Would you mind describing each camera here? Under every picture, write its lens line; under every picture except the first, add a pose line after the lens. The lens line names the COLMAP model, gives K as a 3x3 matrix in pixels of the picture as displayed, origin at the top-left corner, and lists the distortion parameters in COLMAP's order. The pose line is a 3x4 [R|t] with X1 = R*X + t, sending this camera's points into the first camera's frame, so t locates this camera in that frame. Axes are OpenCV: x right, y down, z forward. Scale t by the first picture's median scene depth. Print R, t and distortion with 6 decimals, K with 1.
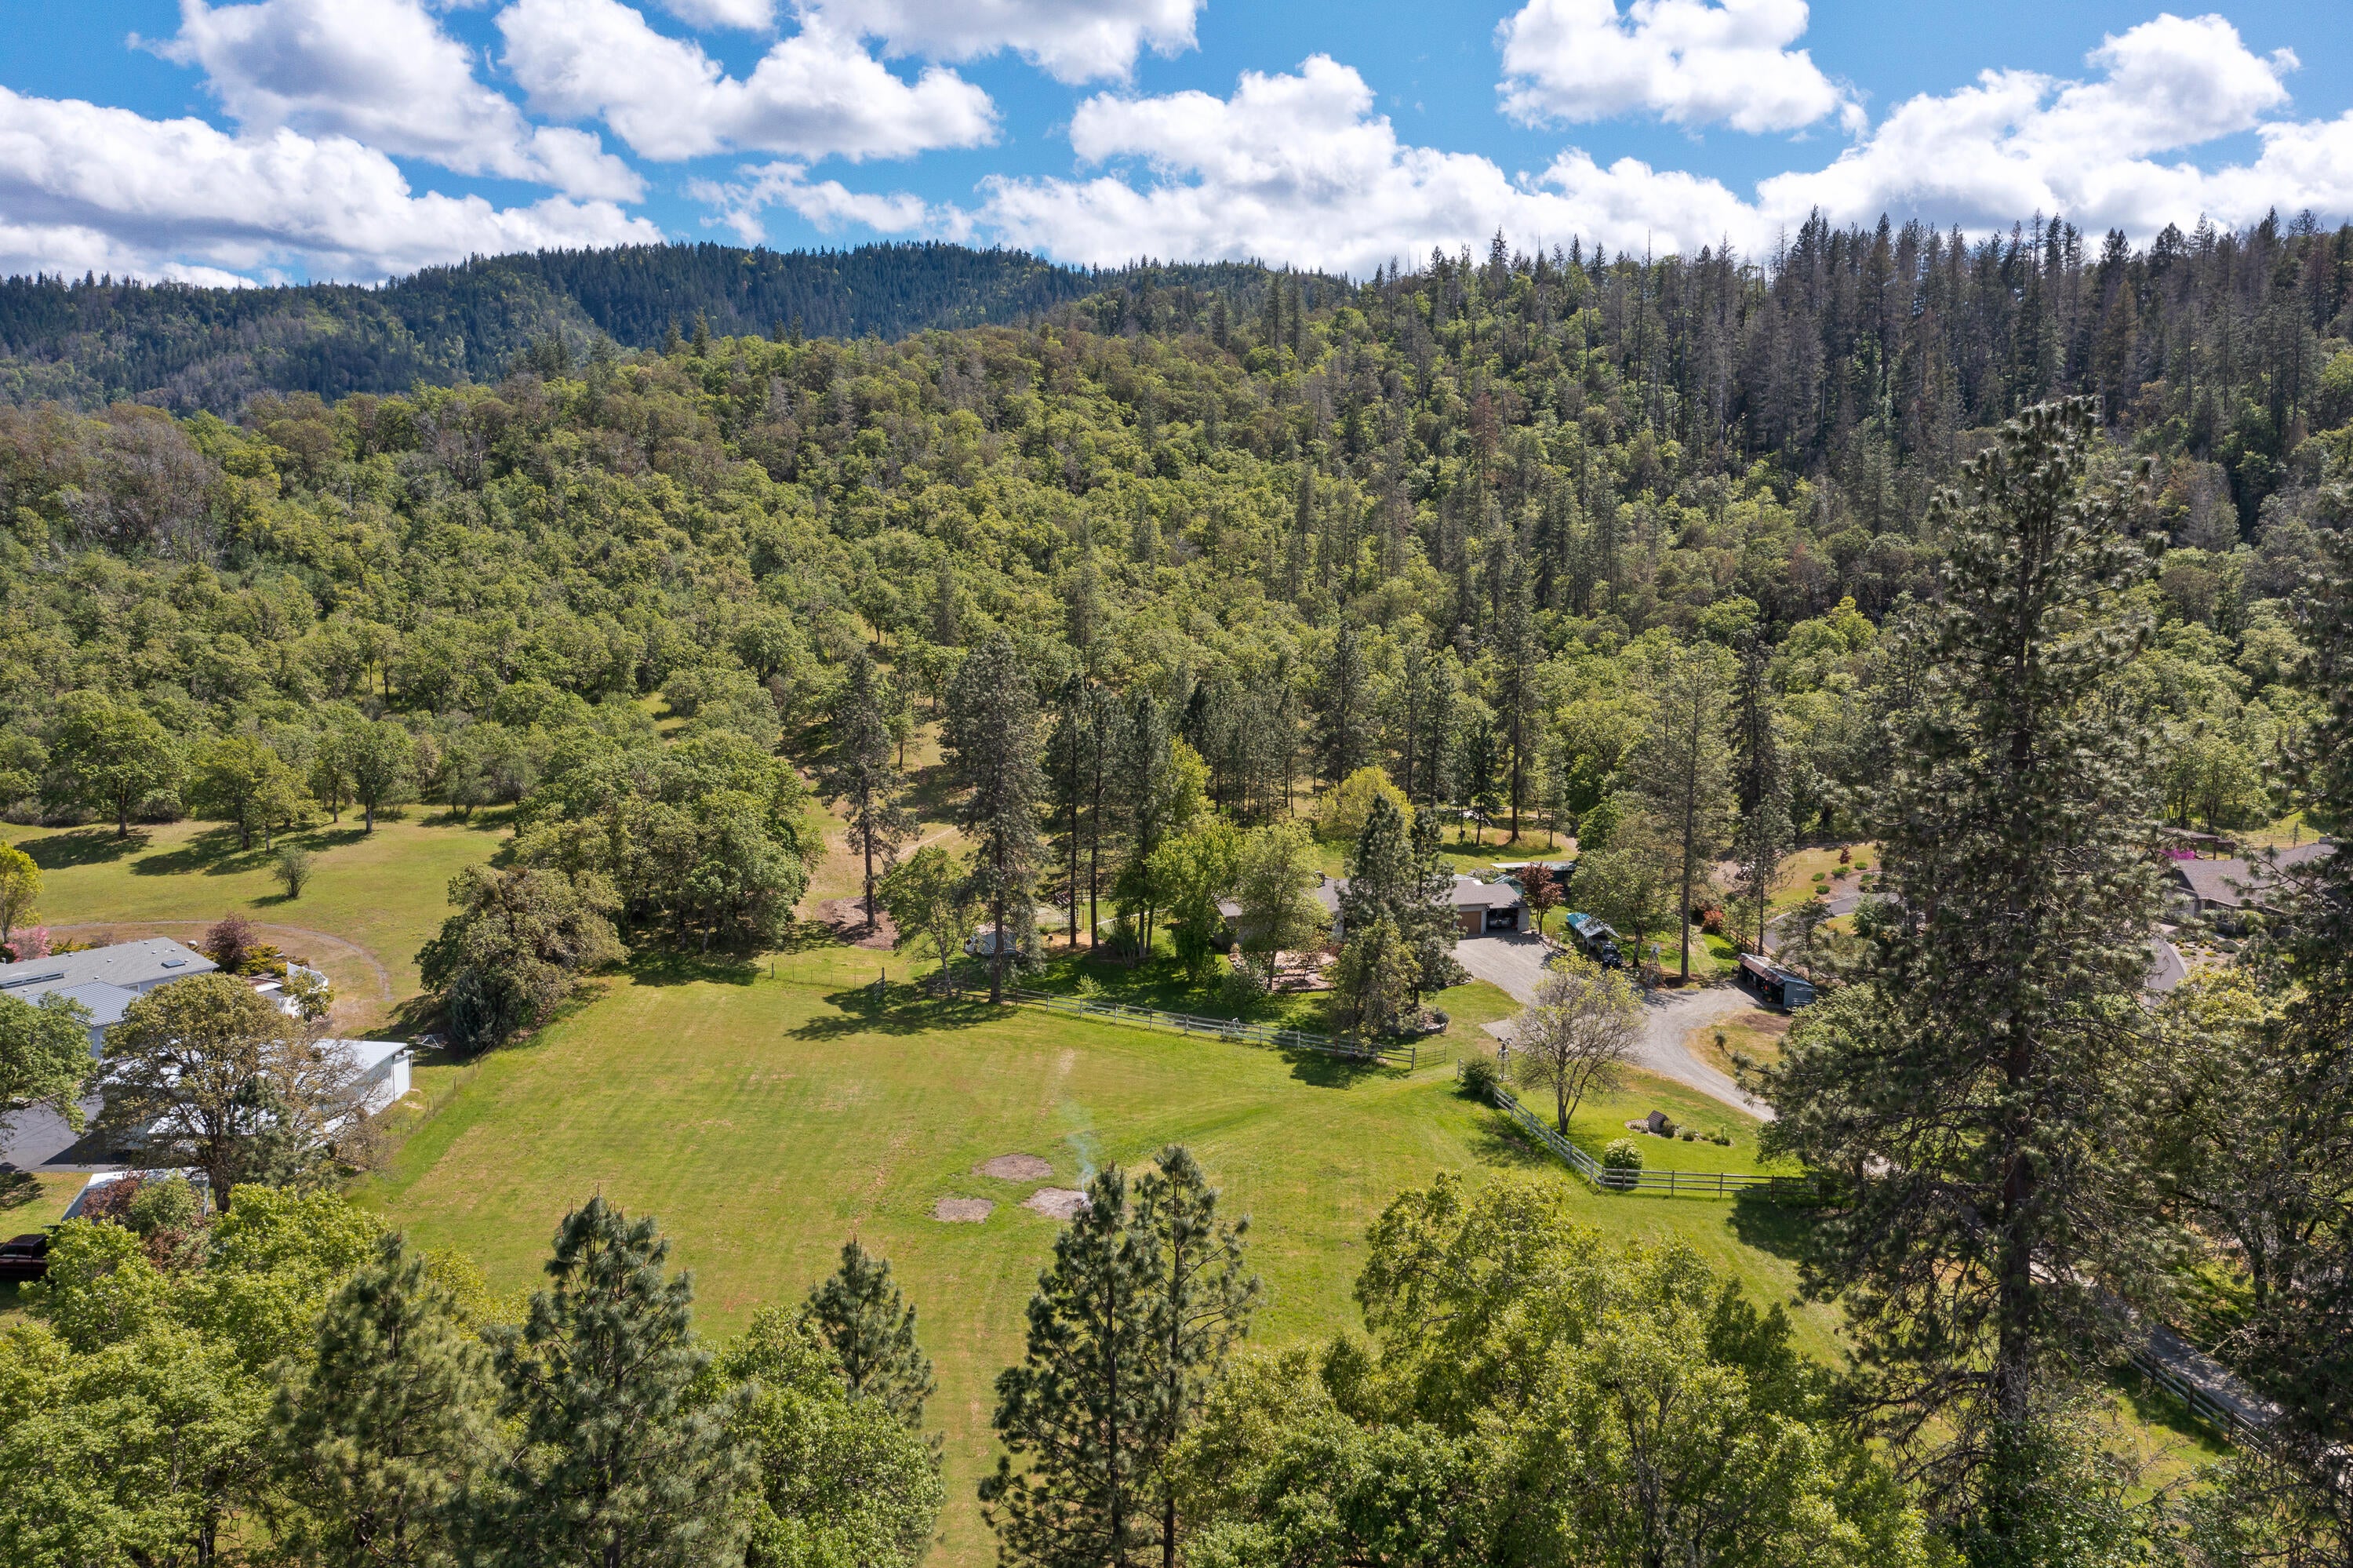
lens RADIAL K [[1822.5, 0, 1175.2], [0, 1822.5, 808.0], [0, 0, 1]] dist [-0.009791, 0.003250]
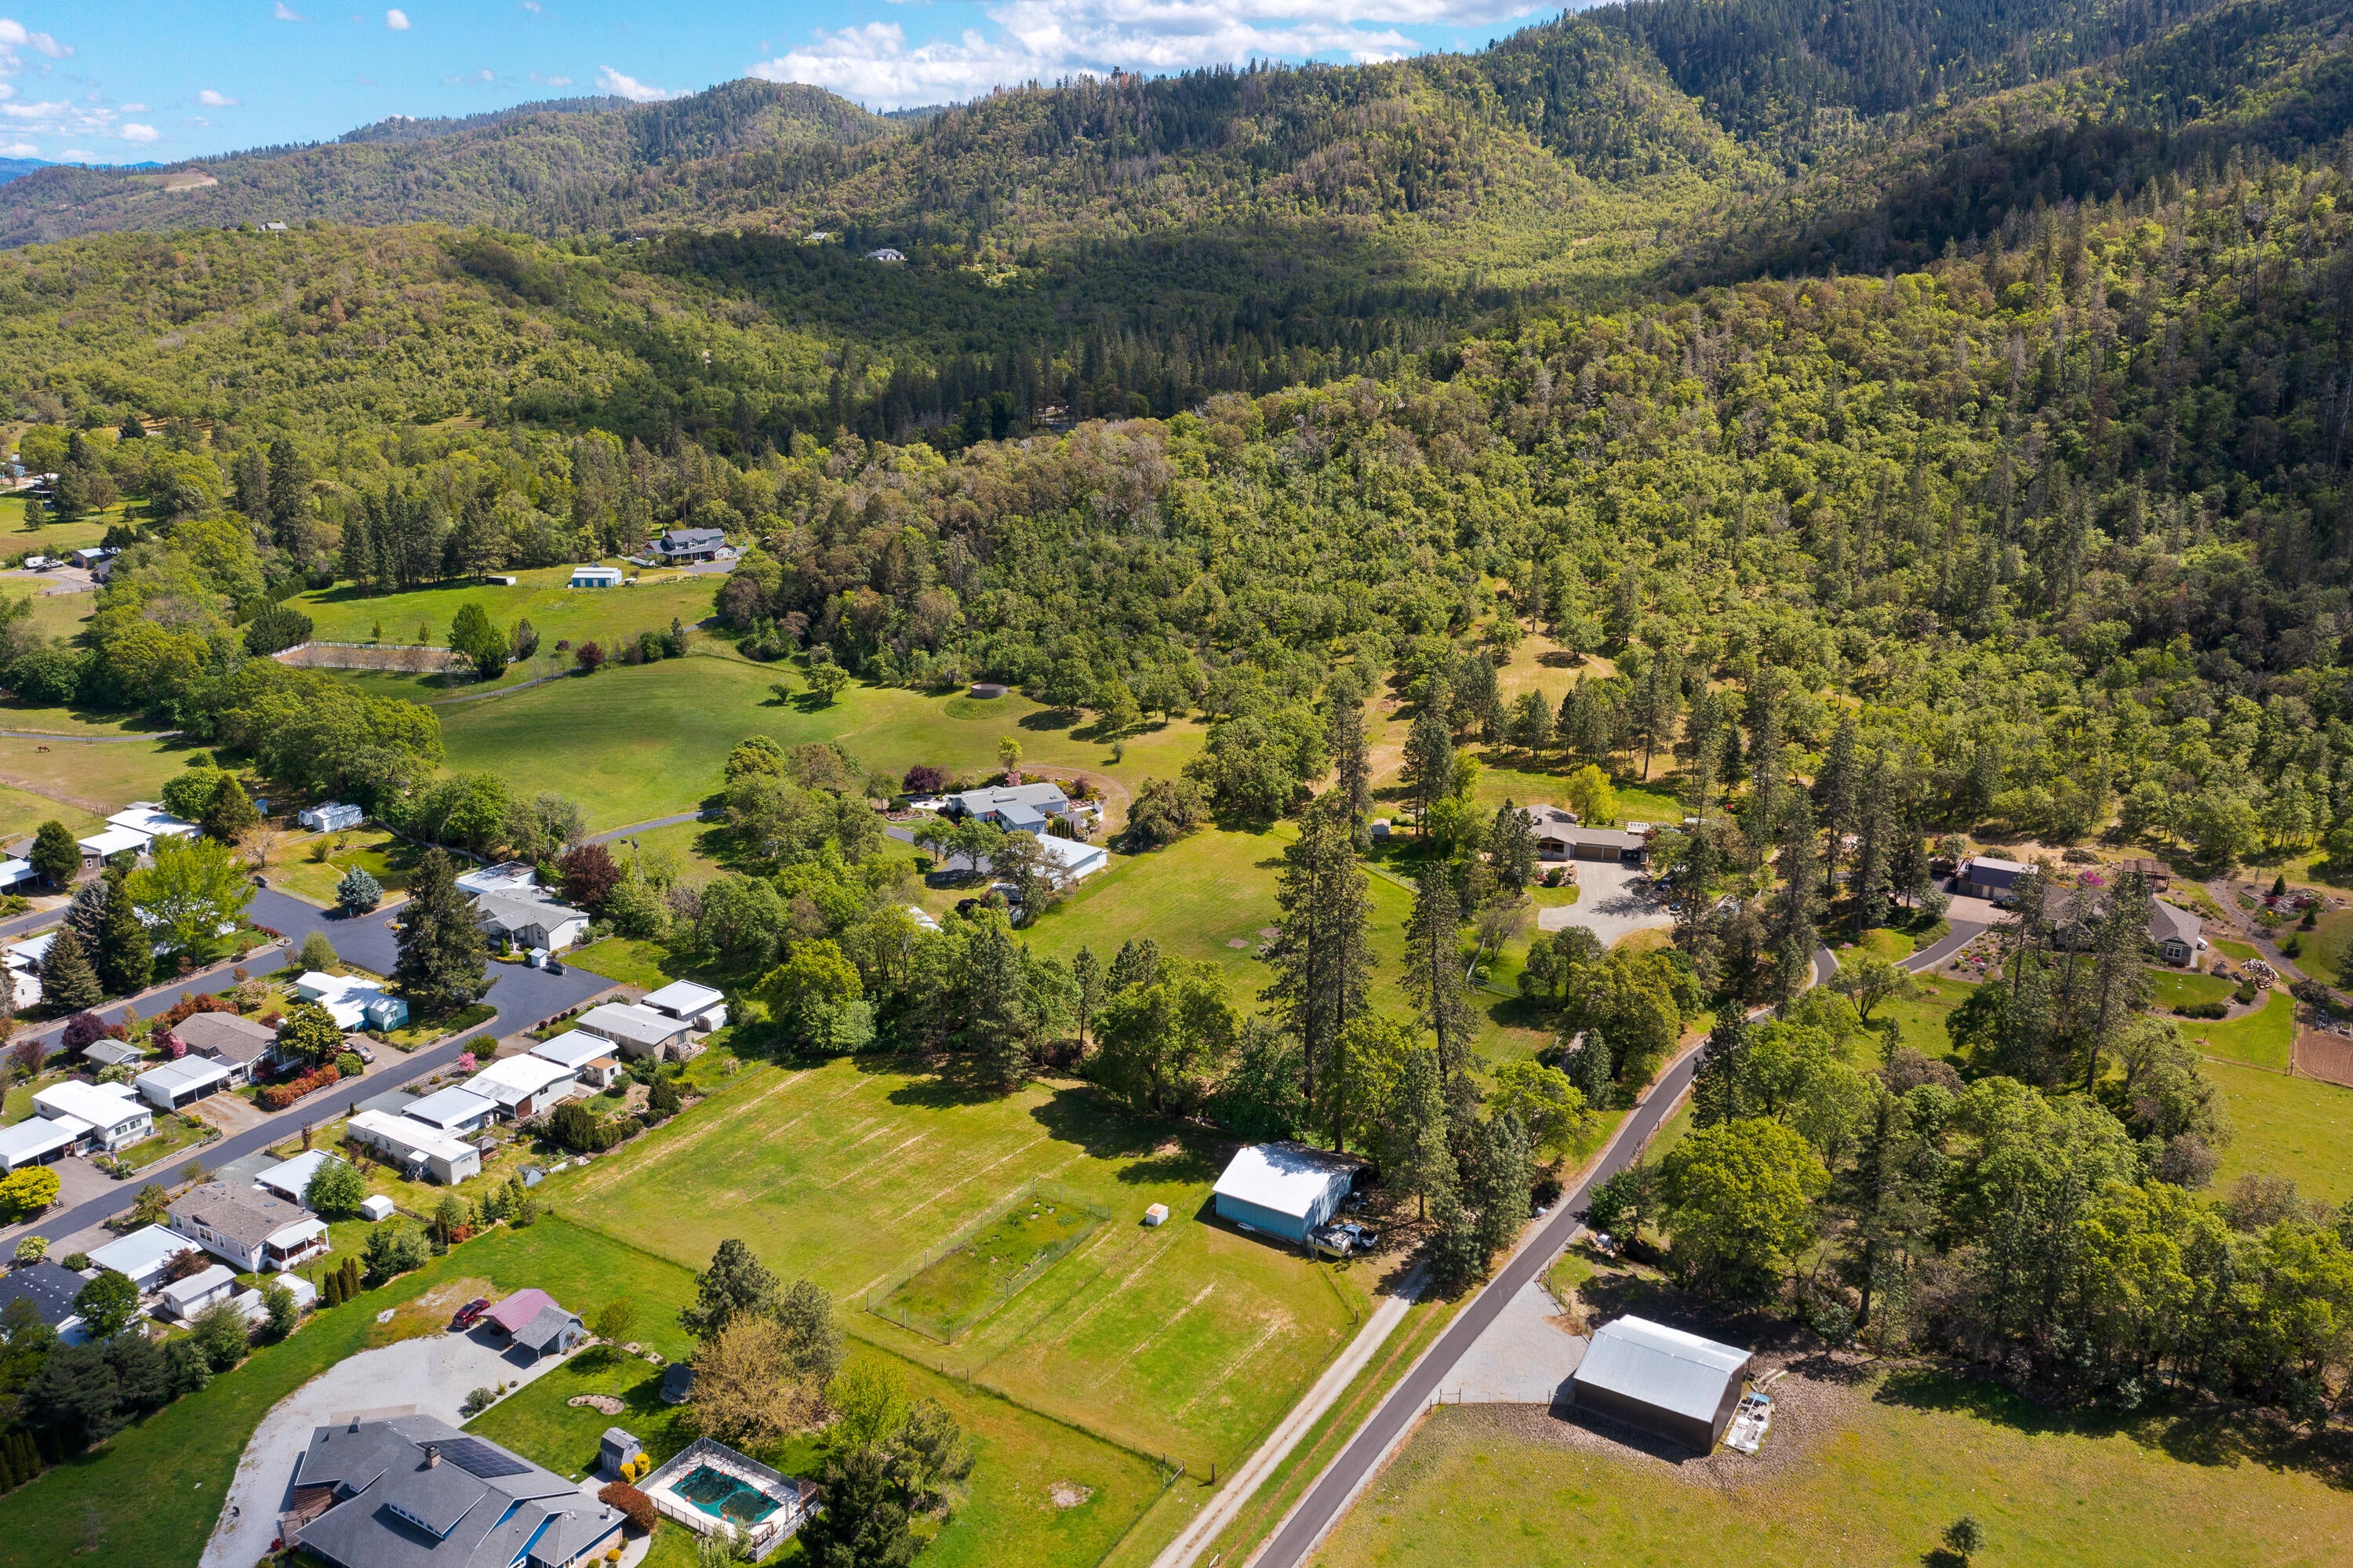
lens RADIAL K [[1822.5, 0, 1175.2], [0, 1822.5, 808.0], [0, 0, 1]] dist [-0.009791, 0.003250]
pose [[0.832472, 0.156949, -0.531374, 0.622829], [-0.065527, 0.980199, 0.186858, -0.251101], [0.550179, -0.120735, 0.826272, -0.679184]]
